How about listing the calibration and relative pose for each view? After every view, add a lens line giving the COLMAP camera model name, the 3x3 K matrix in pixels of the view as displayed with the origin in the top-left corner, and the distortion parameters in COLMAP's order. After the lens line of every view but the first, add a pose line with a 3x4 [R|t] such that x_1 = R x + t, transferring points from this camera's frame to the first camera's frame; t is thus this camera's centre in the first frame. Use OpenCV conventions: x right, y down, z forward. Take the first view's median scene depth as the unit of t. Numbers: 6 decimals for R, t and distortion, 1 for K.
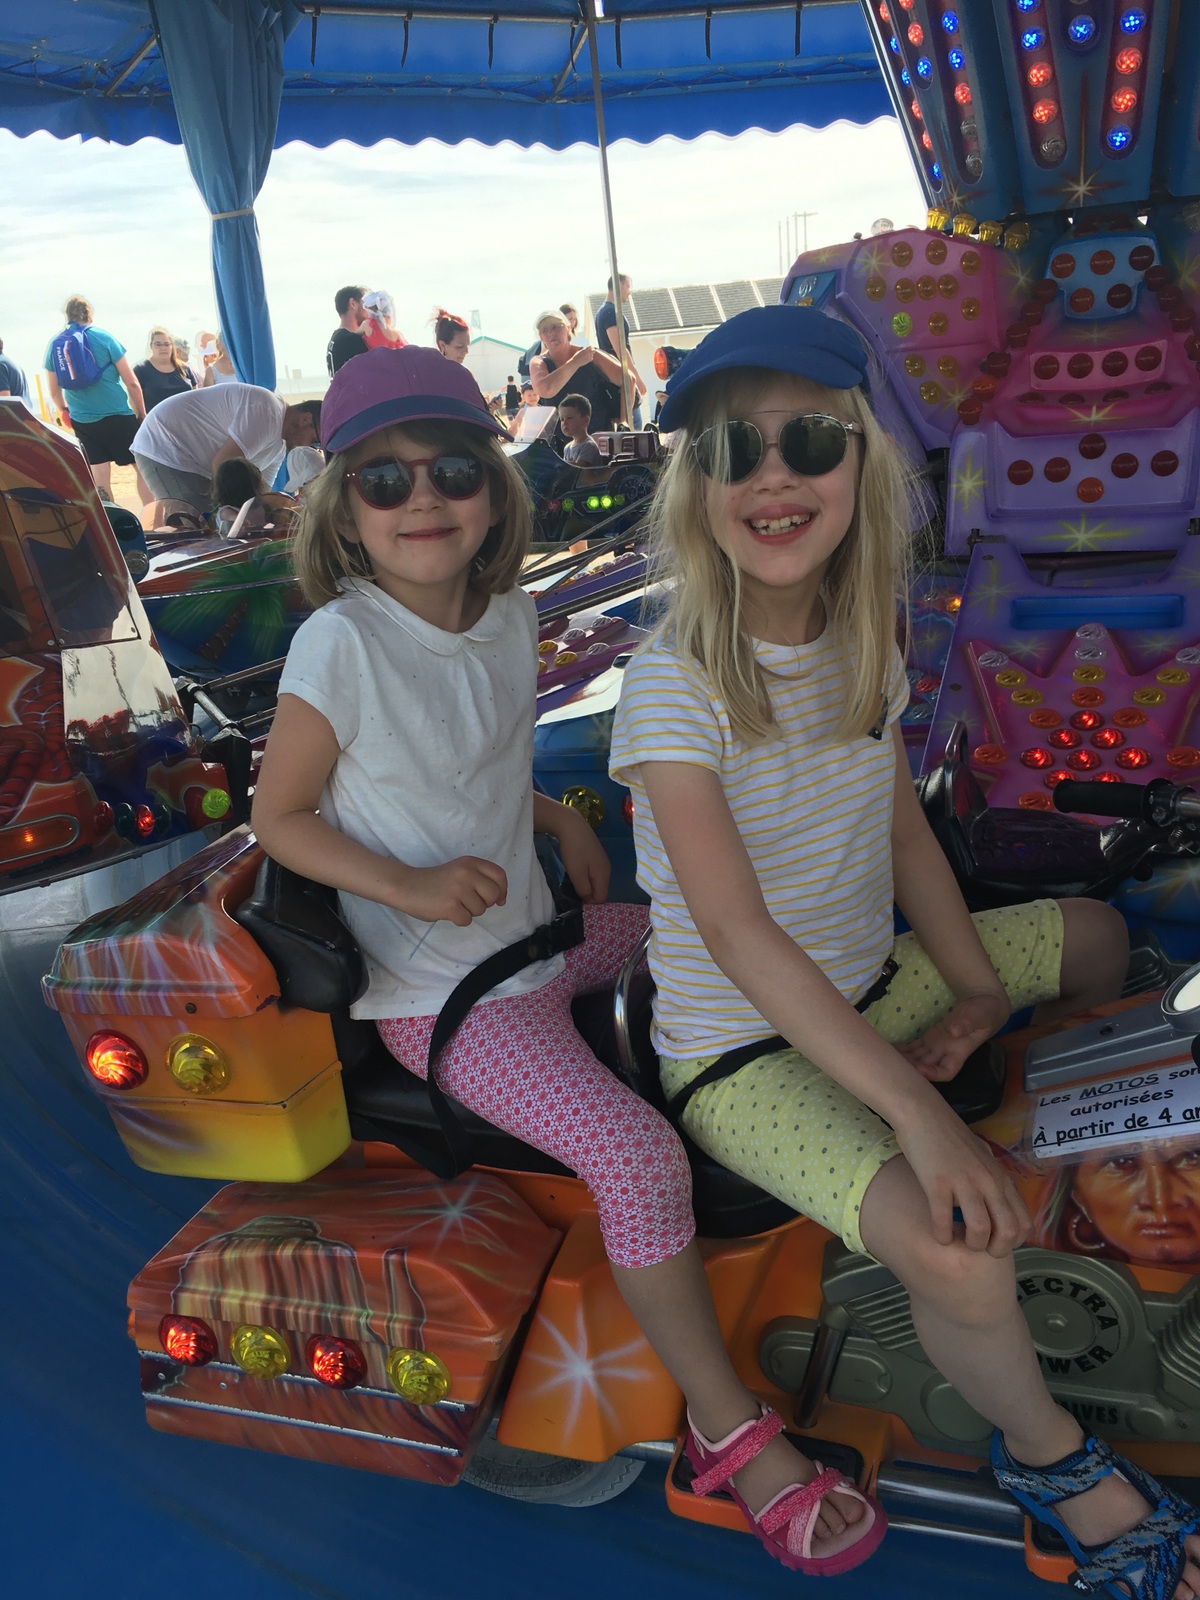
lens RADIAL K [[1423.7, 0, 596.9], [0, 1423.7, 757.3], [0, 0, 1]] dist [0.100239, -0.155144]
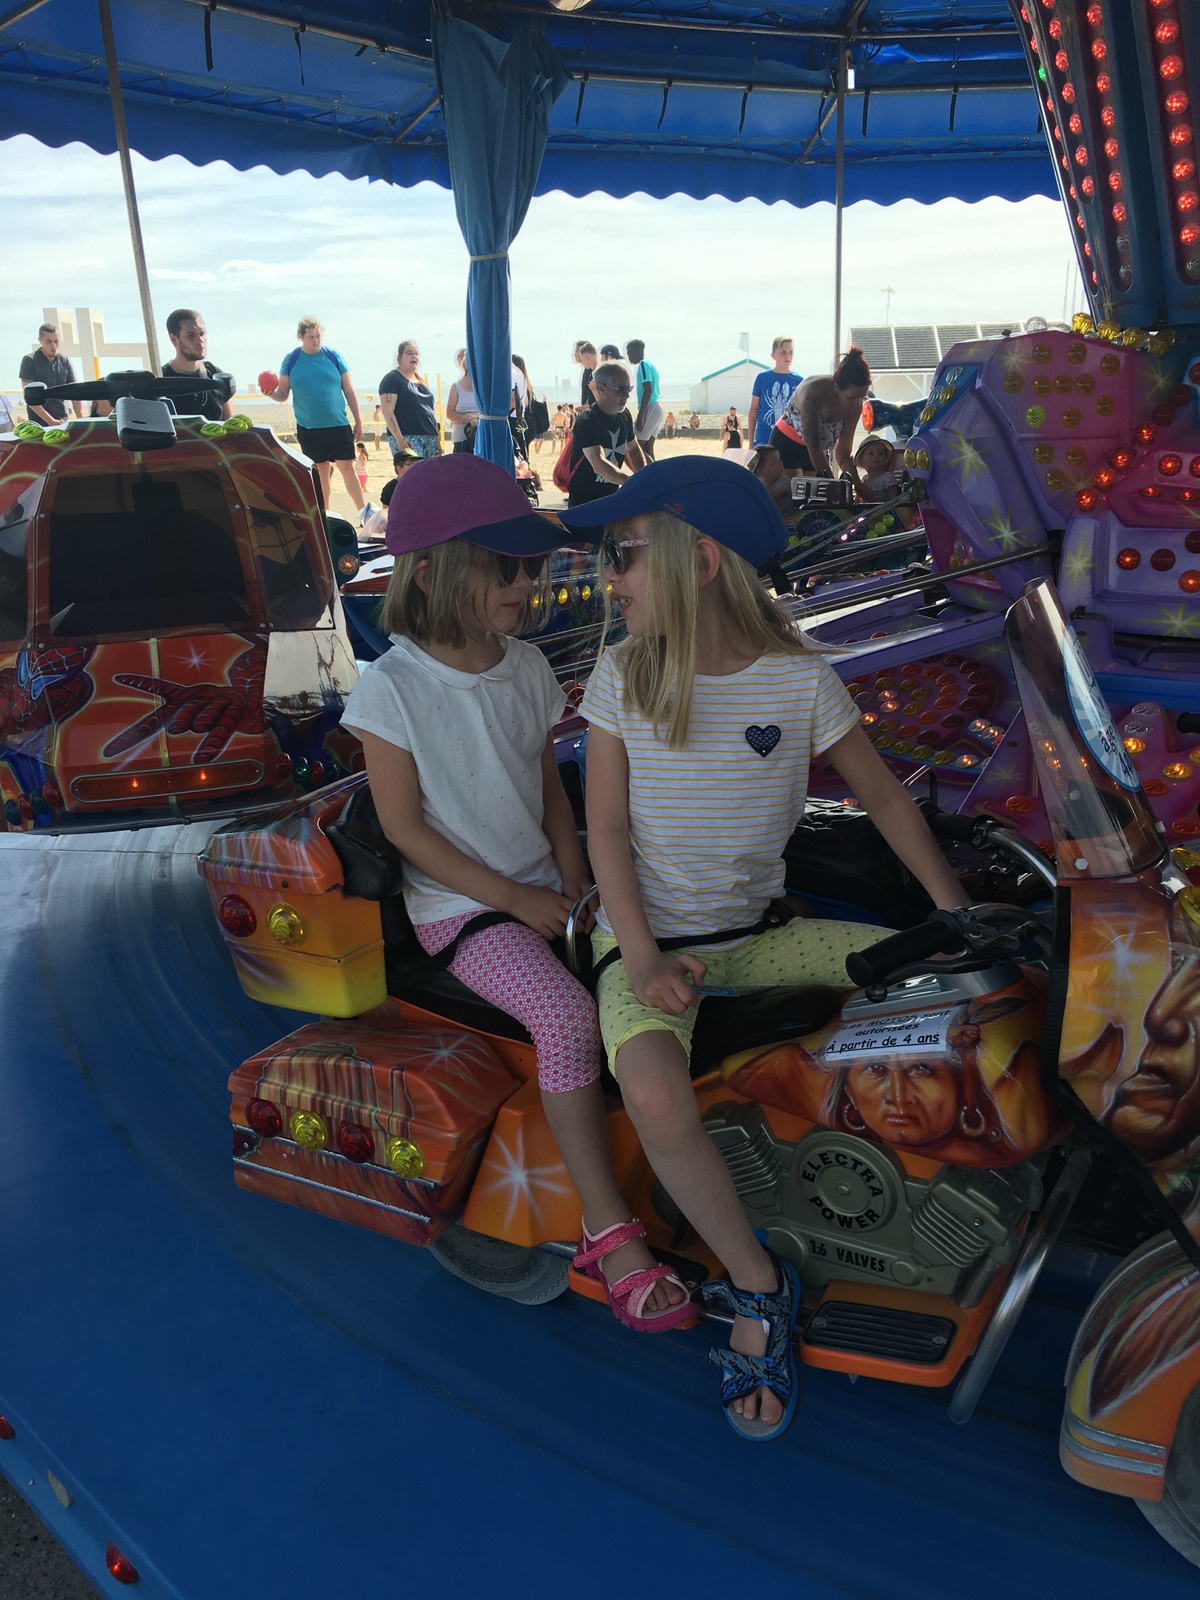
lens RADIAL K [[1423.7, 0, 596.9], [0, 1423.7, 757.3], [0, 0, 1]] dist [0.100239, -0.155144]
pose [[0.980995, 0.117645, -0.154303, 0.229801], [-0.119415, 0.992842, -0.002221, 0.007218], [0.152937, 0.020605, 0.988021, -0.389545]]
